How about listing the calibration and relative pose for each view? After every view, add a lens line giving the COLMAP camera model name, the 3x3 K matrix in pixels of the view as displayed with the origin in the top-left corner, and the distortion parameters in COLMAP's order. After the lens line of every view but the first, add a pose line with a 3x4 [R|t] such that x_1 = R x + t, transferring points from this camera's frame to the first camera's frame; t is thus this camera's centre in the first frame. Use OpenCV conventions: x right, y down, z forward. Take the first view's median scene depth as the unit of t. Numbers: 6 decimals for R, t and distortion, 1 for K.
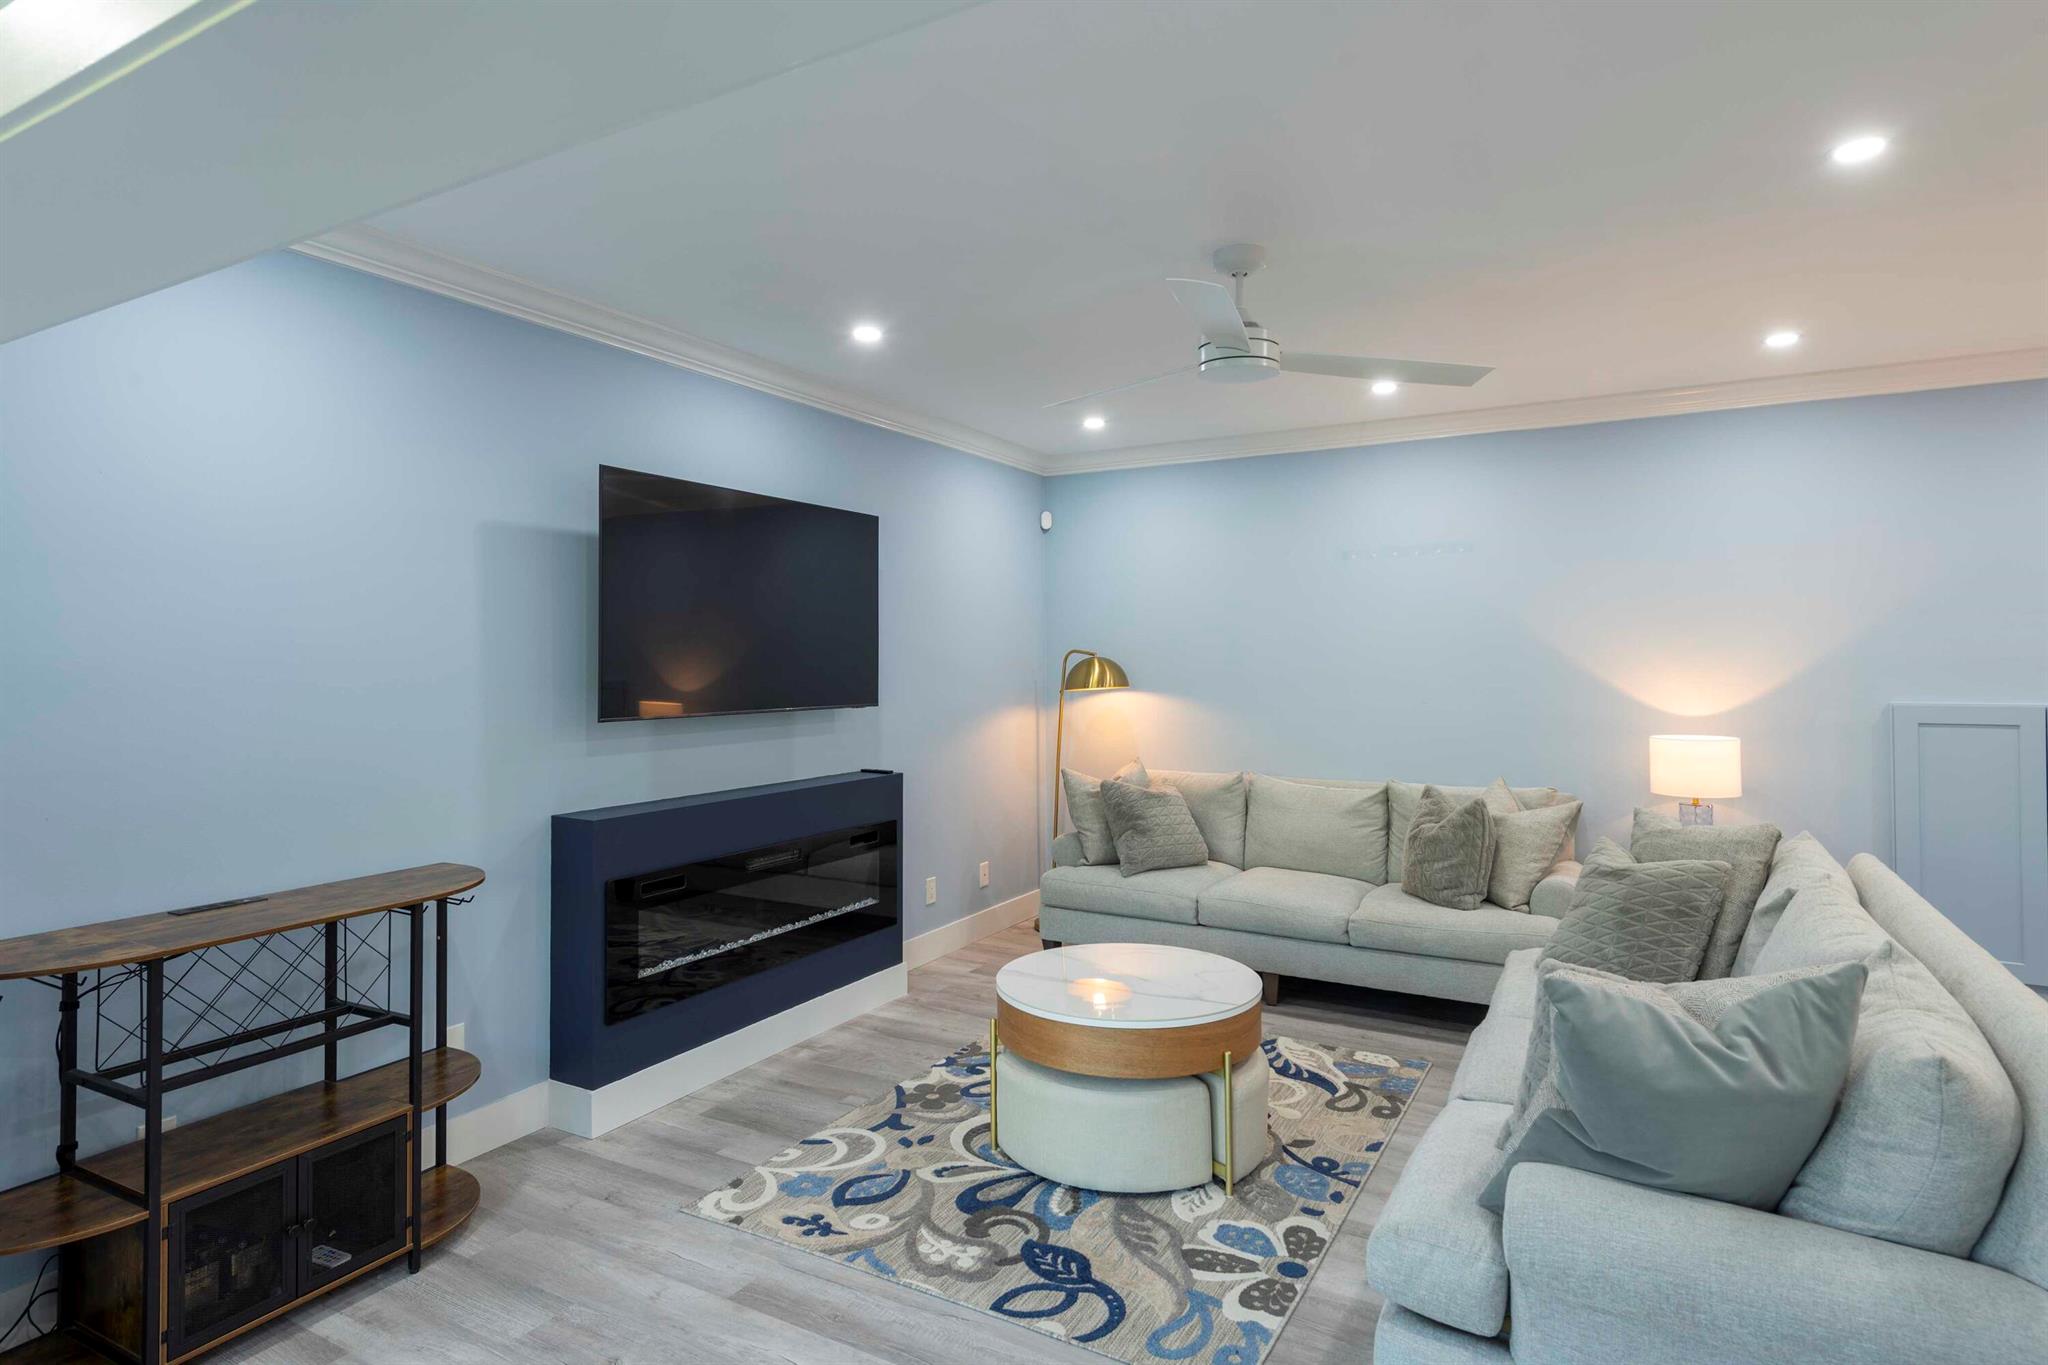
lens RADIAL K [[1103.7, 0, 1025.2], [0, 1103.7, 659.6], [0, 0, 1]] dist [0.027878, -0.011854]
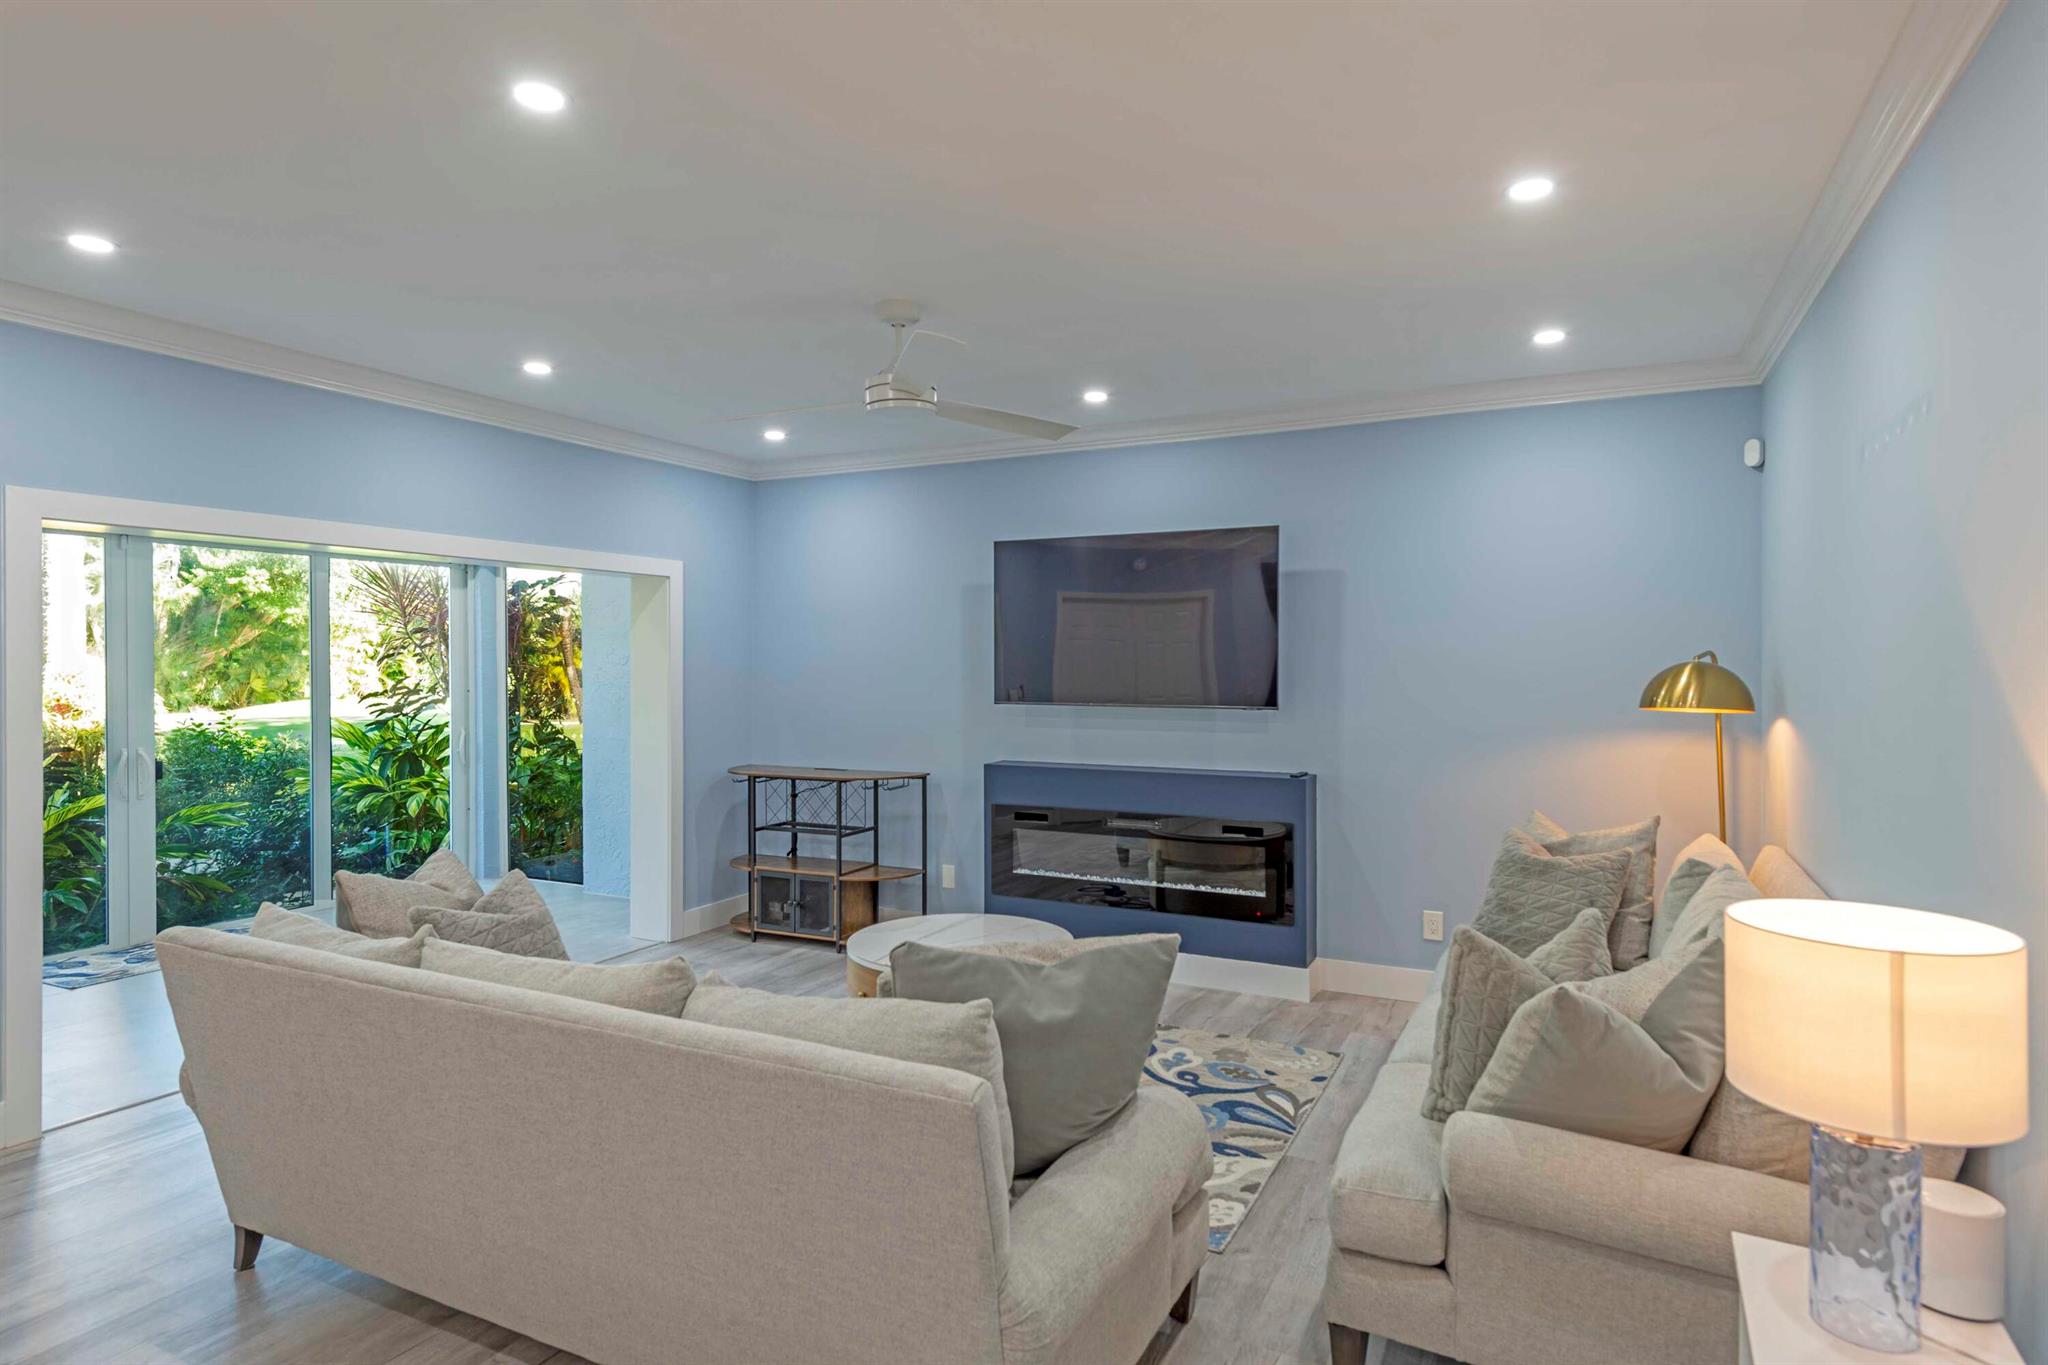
lens RADIAL K [[1099.8, 0, 1025.2], [0, 1099.8, 673.5], [0, 0, 1]] dist [0.027142, -0.014299]
pose [[0.048565, 0.015449, -0.998701, 1.340914], [0.003041, 0.999873, 0.015615, -0.013070], [0.998815, -0.003795, 0.048512, 1.082770]]
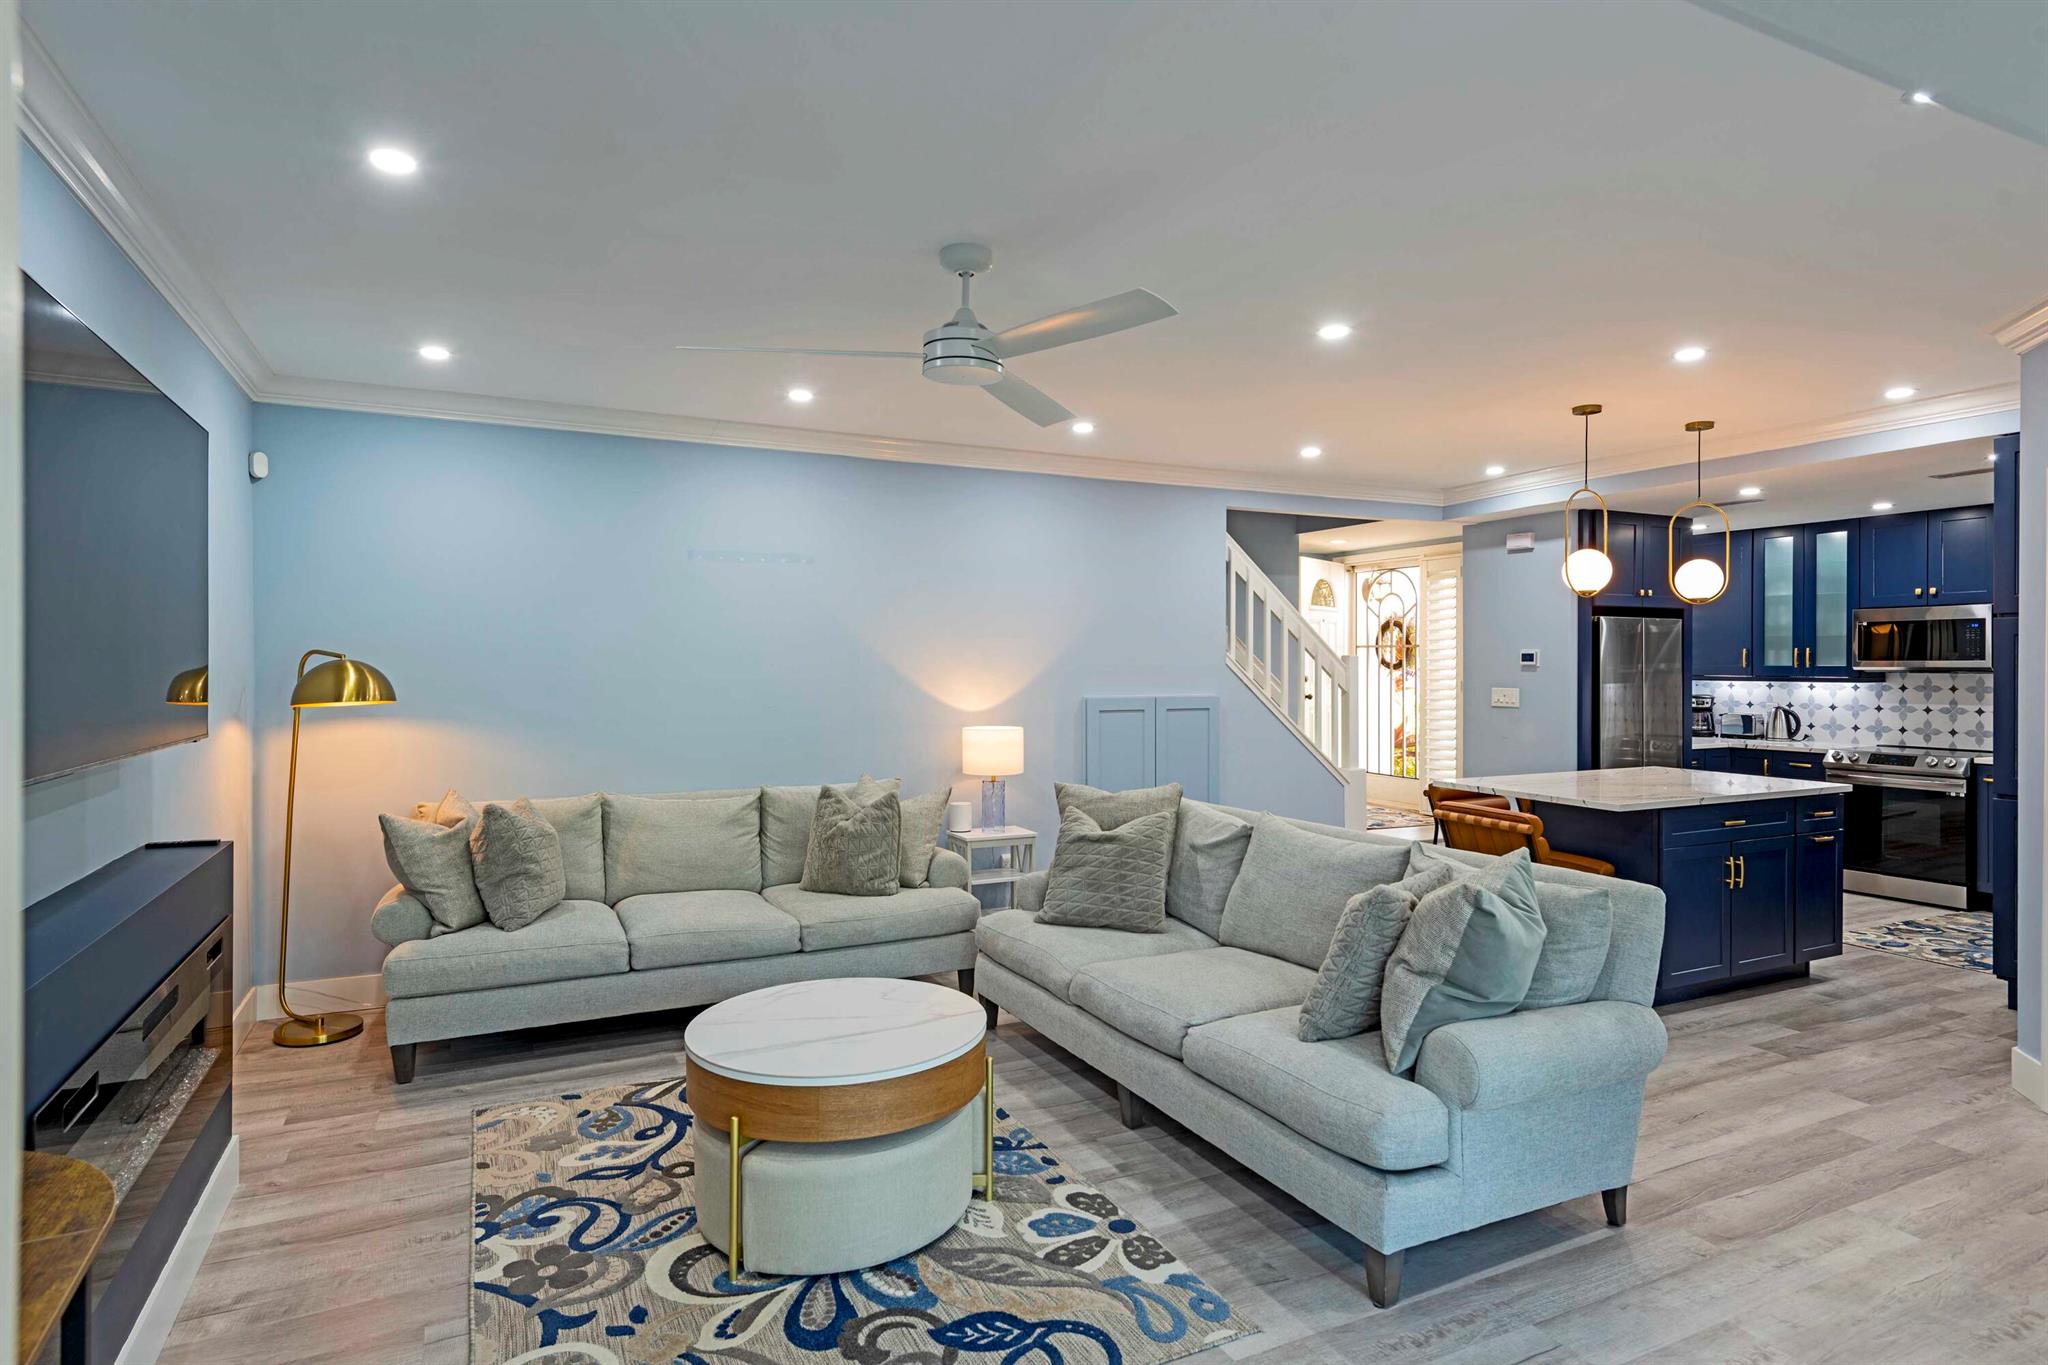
lens RADIAL K [[1099.8, 0, 1025.2], [0, 1099.8, 673.5], [0, 0, 1]] dist [0.027142, -0.014299]
pose [[0.556193, -0.003599, 0.831045, -0.602938], [-0.003054, 0.999975, 0.006375, 0.000881], [-0.831048, -0.006083, 0.556168, 0.407641]]
